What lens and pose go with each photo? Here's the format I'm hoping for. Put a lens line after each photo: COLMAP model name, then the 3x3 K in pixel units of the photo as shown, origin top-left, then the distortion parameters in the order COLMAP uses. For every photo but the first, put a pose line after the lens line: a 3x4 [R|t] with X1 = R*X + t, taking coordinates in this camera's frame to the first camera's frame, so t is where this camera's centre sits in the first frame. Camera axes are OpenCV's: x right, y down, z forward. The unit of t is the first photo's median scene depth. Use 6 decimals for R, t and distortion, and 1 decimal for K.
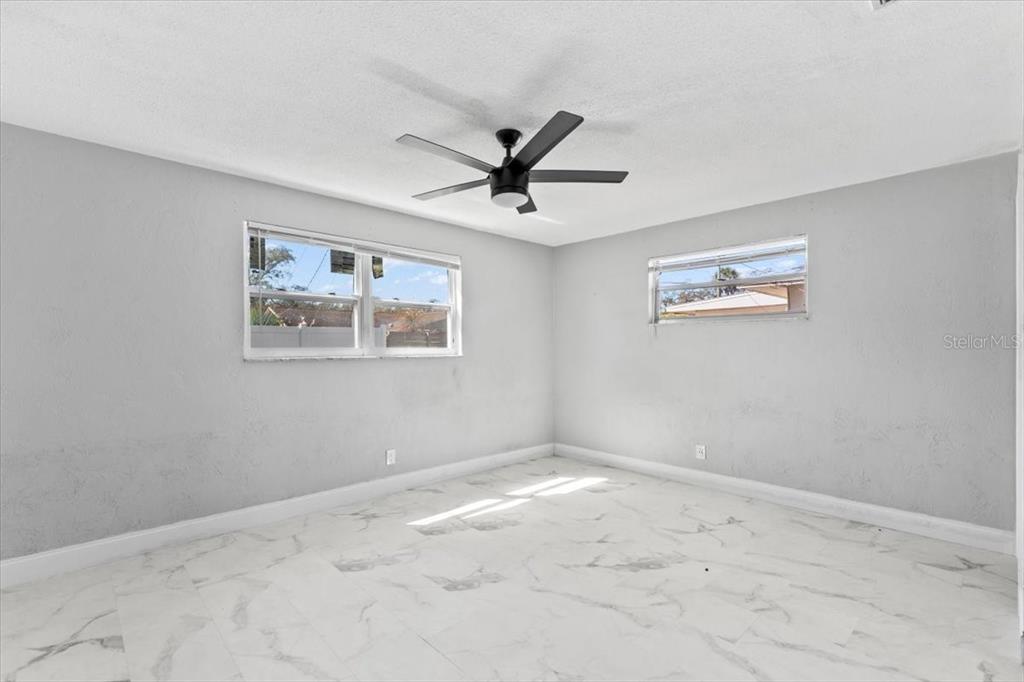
lens RADIAL K [[462.4, 0, 514.5], [0, 462.4, 346.6], [0, 0, 1]] dist [0.006951, -0.001151]
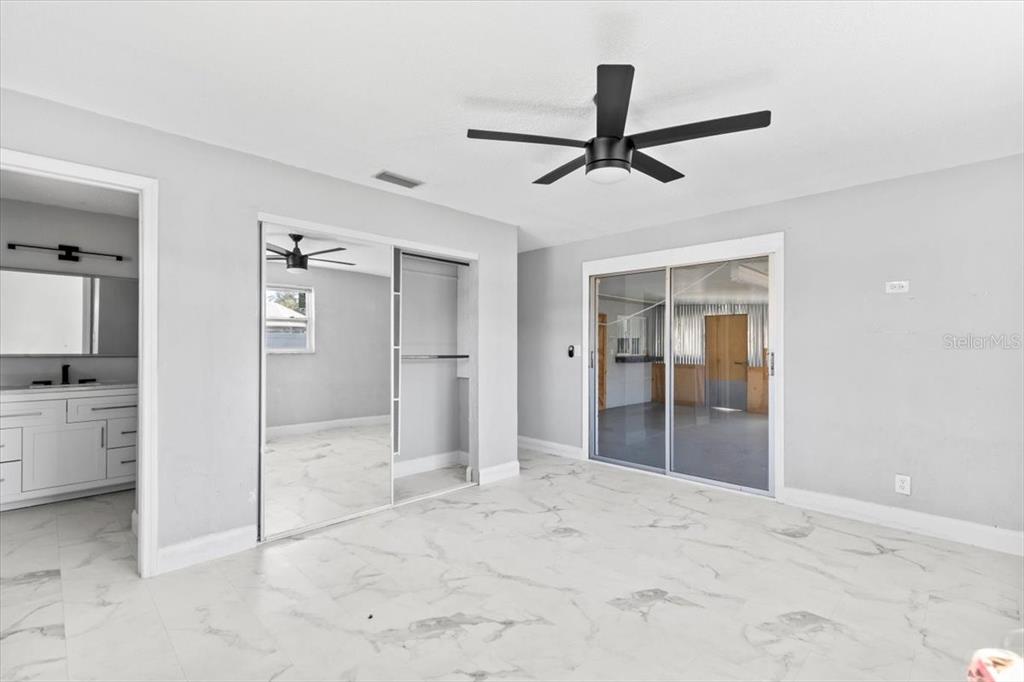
lens RADIAL K [[462.4, 0, 509.9], [0, 462.4, 344.5], [0, 0, 1]] dist [0.006951, -0.001151]
pose [[-0.999868, -0.002393, -0.016098, 0.170571], [-0.002261, 0.999964, -0.008155, 0.003742], [0.016117, -0.008118, -0.999837, 1.716949]]
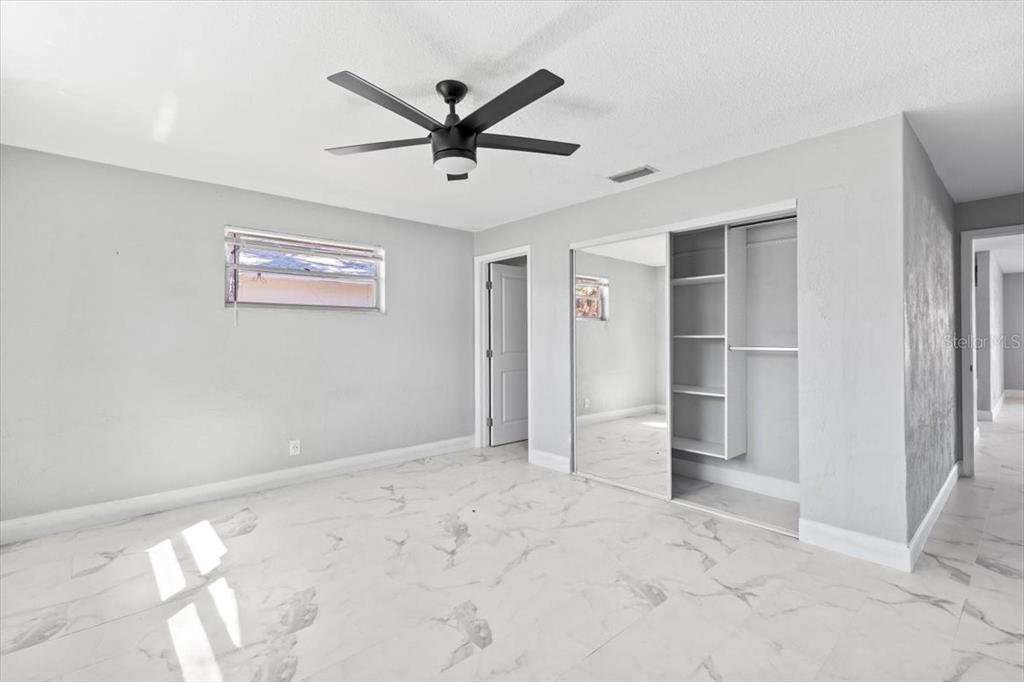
lens RADIAL K [[462.4, 0, 506.6], [0, 462.4, 331.7], [0, 0, 1]] dist [0.006951, -0.001151]
pose [[0.041176, 0.011079, 0.999091, -0.804317], [0.000642, 0.999938, -0.011115, 0.002520], [-0.999152, 0.001099, 0.041166, 0.805134]]
